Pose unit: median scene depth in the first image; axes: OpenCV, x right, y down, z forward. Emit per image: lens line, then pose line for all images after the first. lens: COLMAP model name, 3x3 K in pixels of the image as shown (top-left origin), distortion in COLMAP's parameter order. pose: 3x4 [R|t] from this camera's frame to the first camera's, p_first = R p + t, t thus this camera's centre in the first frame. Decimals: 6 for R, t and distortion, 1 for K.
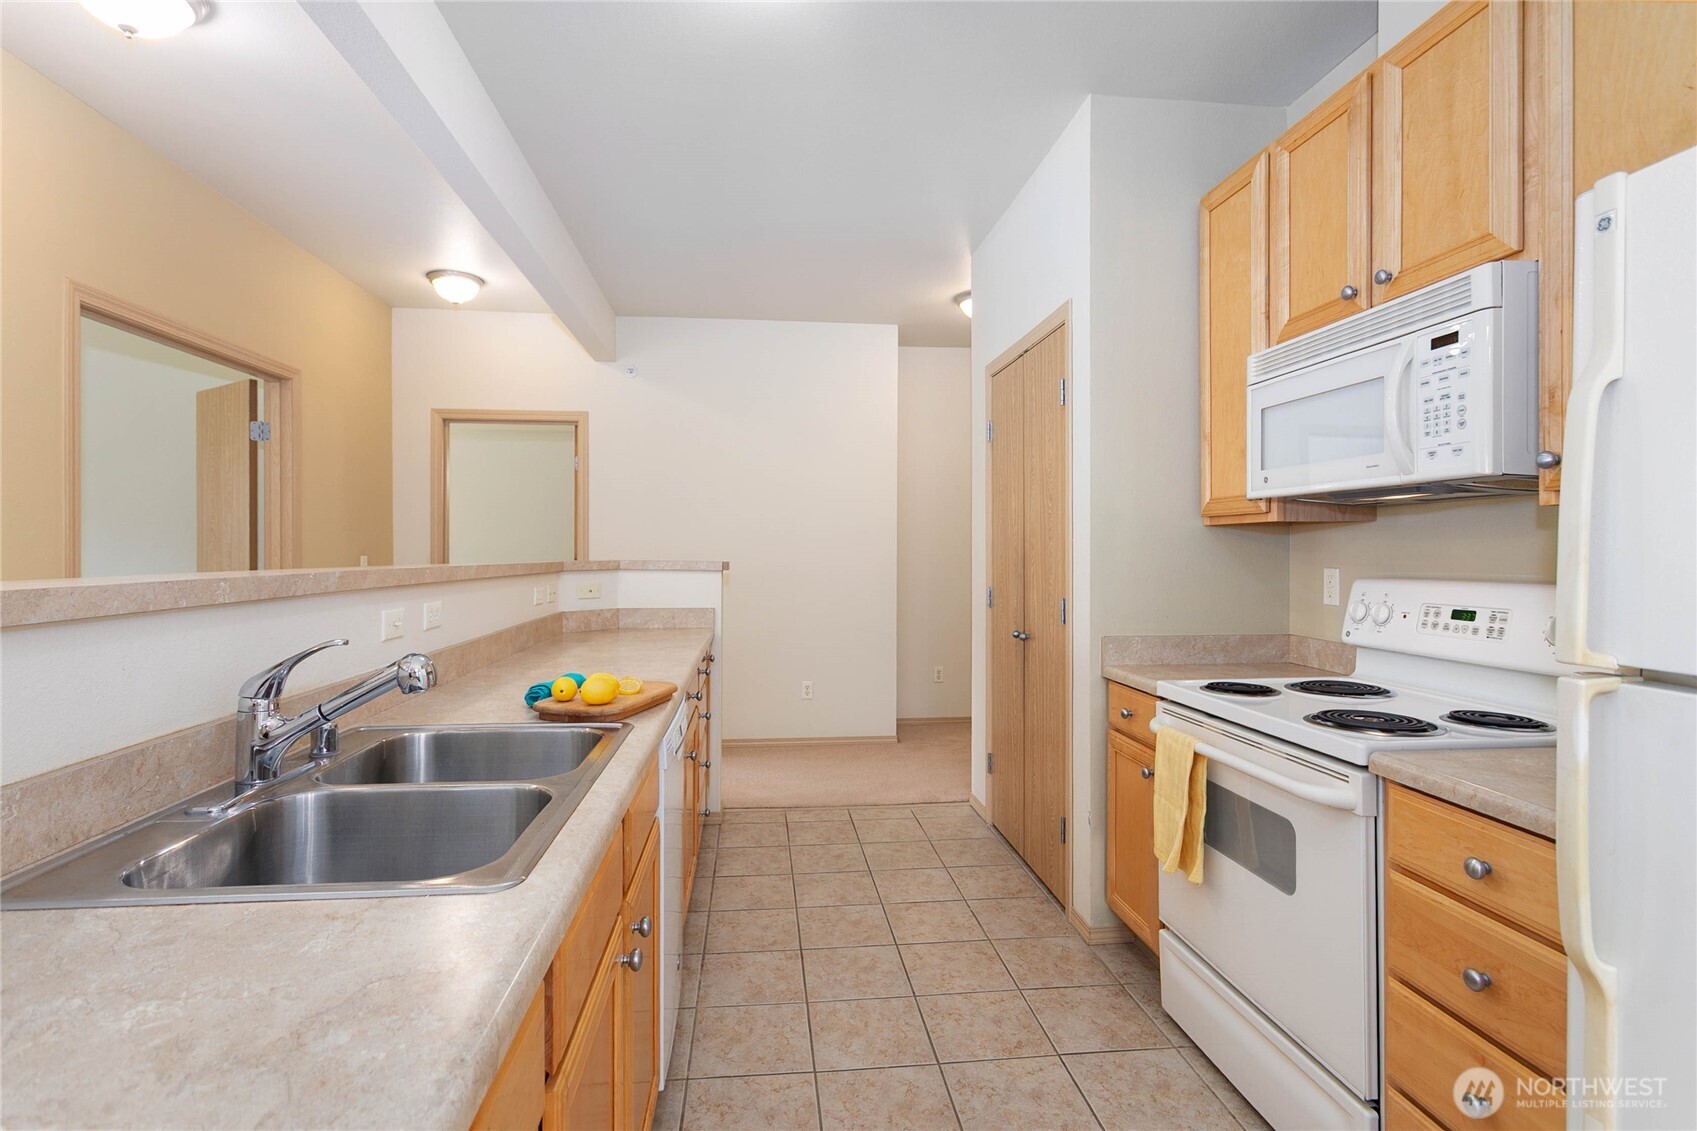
lens RADIAL K [[815.6, 0, 837.2], [0, 815.6, 548.7], [0, 0, 1]] dist [0.000764, 0.000938]
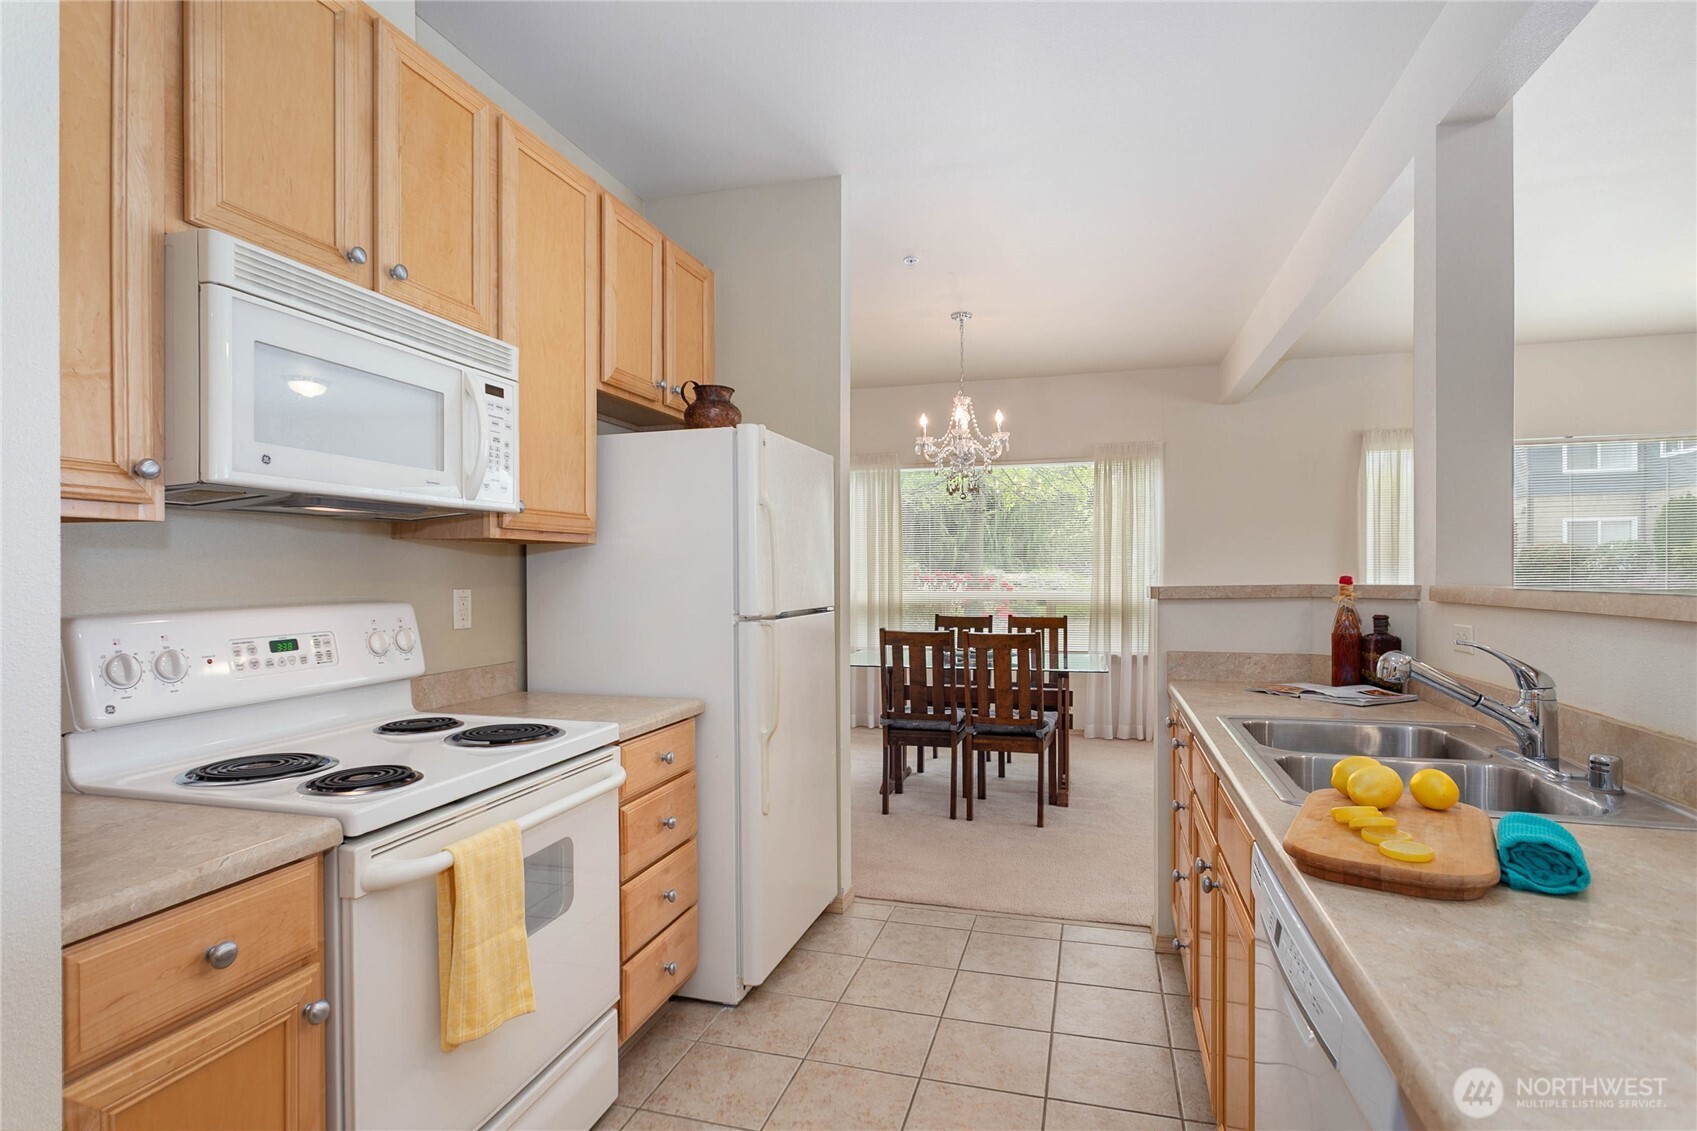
lens RADIAL K [[864.1, 0, 845.6], [0, 864.1, 575.4], [0, 0, 1]] dist [-0.005160, 0.000948]
pose [[-0.927949, -0.000152, 0.372706, -0.142997], [0.001632, 0.999989, 0.004471, 0.001957], [-0.372703, 0.004757, -0.927939, 1.592322]]
